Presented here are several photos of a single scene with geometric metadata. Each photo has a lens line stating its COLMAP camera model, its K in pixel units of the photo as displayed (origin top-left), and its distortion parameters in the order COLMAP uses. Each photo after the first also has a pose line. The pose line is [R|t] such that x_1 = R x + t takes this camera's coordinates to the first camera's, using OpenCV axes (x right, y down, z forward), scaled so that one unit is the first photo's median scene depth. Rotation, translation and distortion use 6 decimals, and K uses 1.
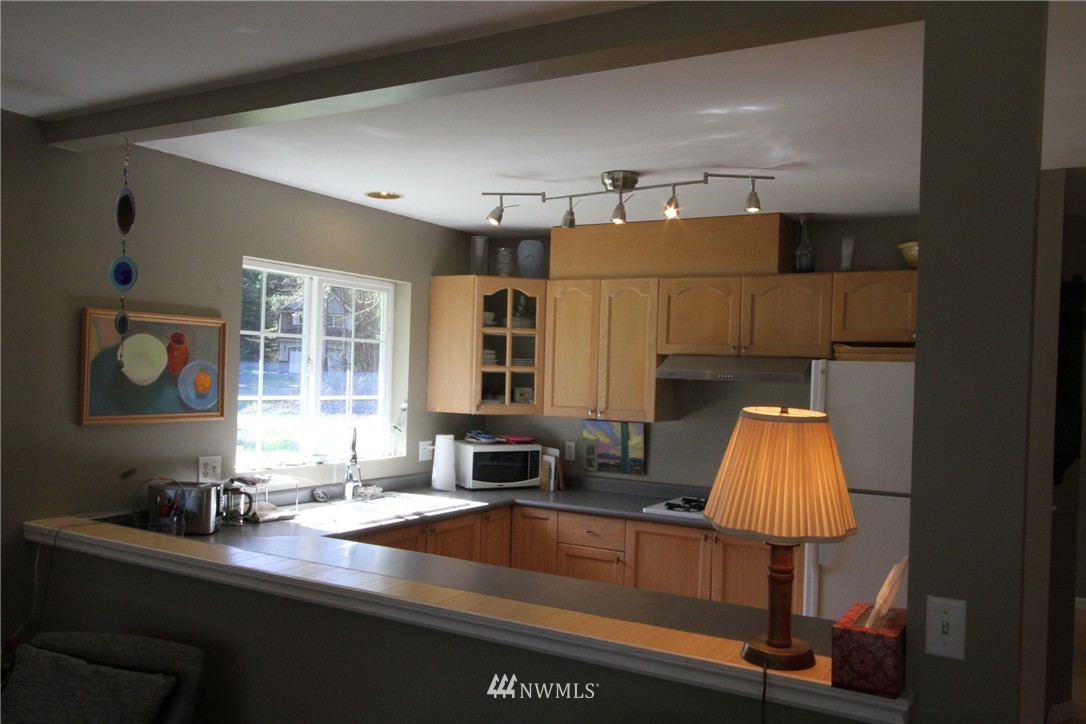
lens RADIAL K [[892.3, 0, 543.4], [0, 892.3, 377.0], [0, 0, 1]] dist [0.006142, 0.016898]
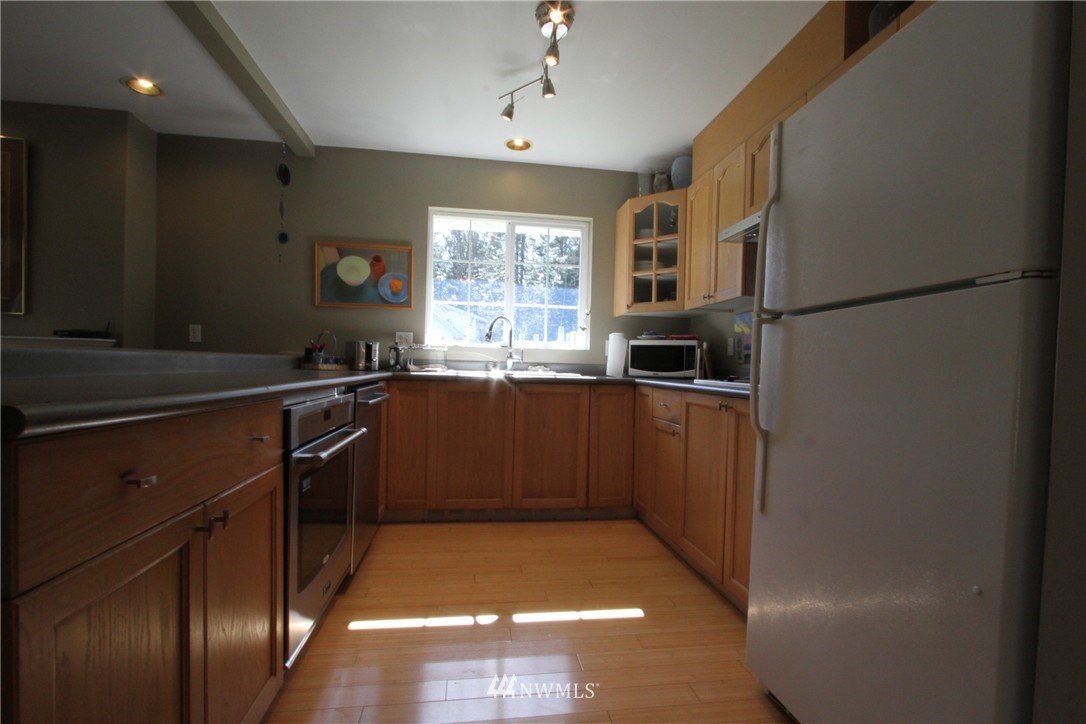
lens RADIAL K [[499.4, 0, 551.9], [0, 499.4, 377.5], [0, 0, 1]] dist [-0.012172, -0.001509]
pose [[0.637792, 0.000224, -0.770209, 0.400668], [-0.008737, 0.999938, -0.006944, 0.141909], [0.770159, 0.011158, 0.637754, 0.513786]]
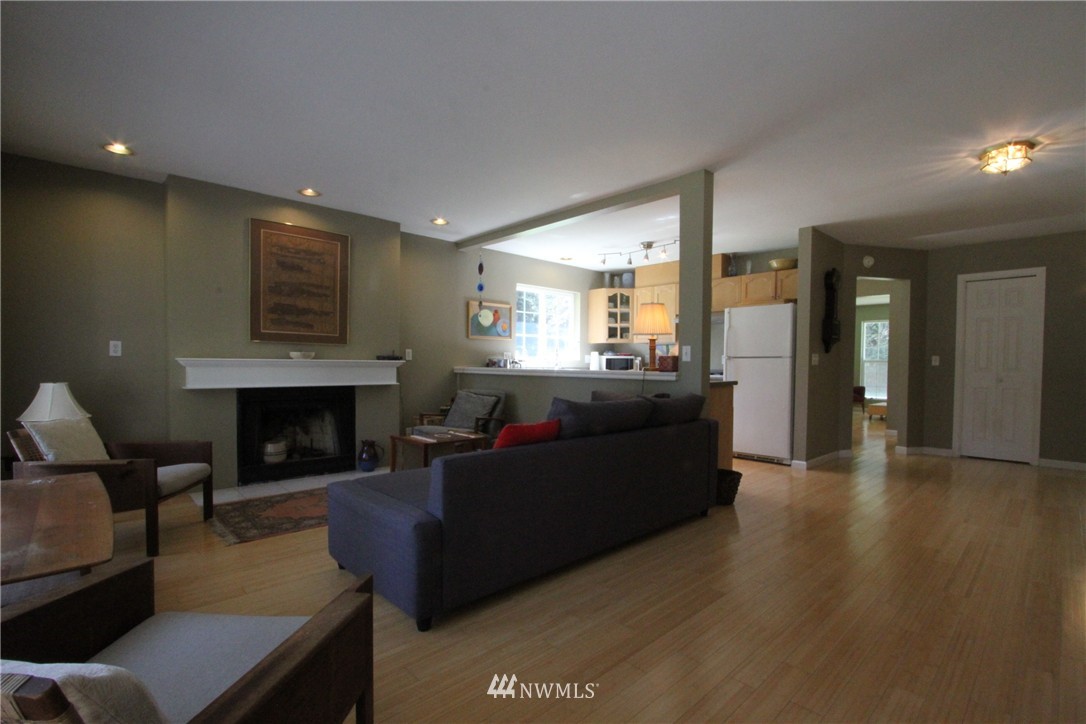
lens RADIAL K [[499.4, 0, 549.5], [0, 499.4, 368.8], [0, 0, 1]] dist [-0.012172, -0.001509]
pose [[0.960688, -0.019400, -0.276952, 0.170115], [0.019754, 0.999804, -0.001512, 0.120109], [0.276927, -0.004019, 0.960883, -0.429150]]
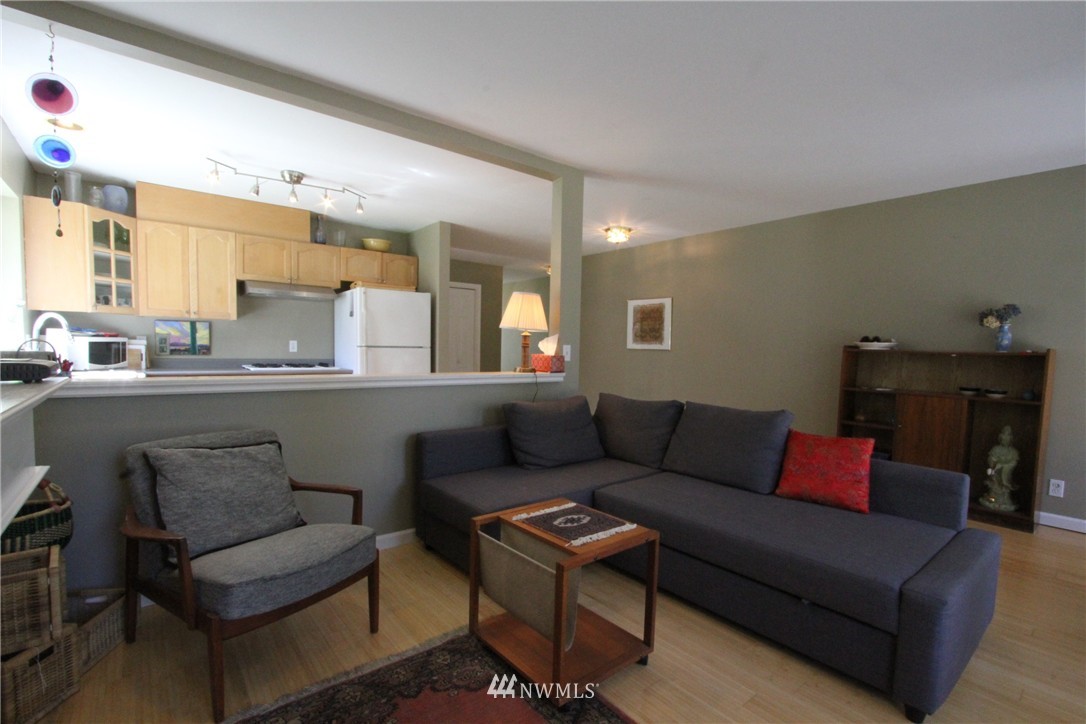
lens RADIAL K [[499.4, 0, 538.4], [0, 499.4, 383.9], [0, 0, 1]] dist [-0.012172, -0.001509]
pose [[0.355430, -0.096122, 0.929747, -0.557270], [-0.009050, 0.994298, 0.106256, 0.066130], [-0.934659, -0.046181, 0.352534, 0.130845]]
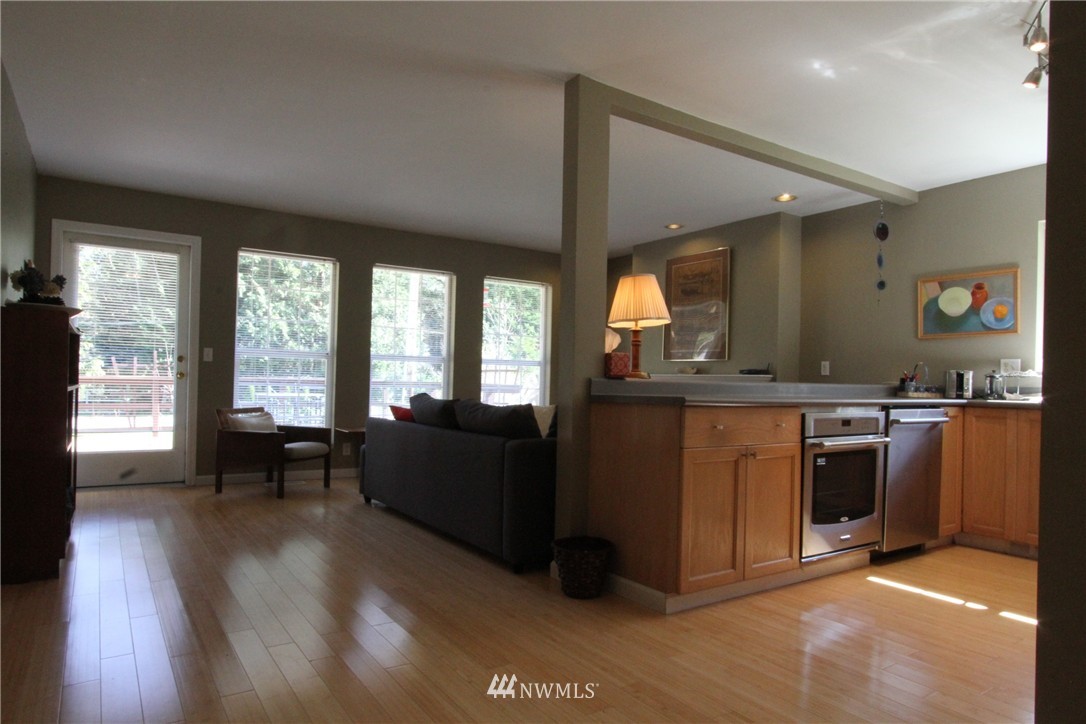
lens RADIAL K [[669.2, 0, 540.2], [0, 669.2, 372.5], [0, 0, 1]] dist [0.005224, 0.001231]
pose [[-0.433236, -0.056045, -0.899537, 0.815995], [-0.040445, 0.998268, -0.042717, 0.156988], [0.900373, 0.017875, -0.434752, 0.631501]]
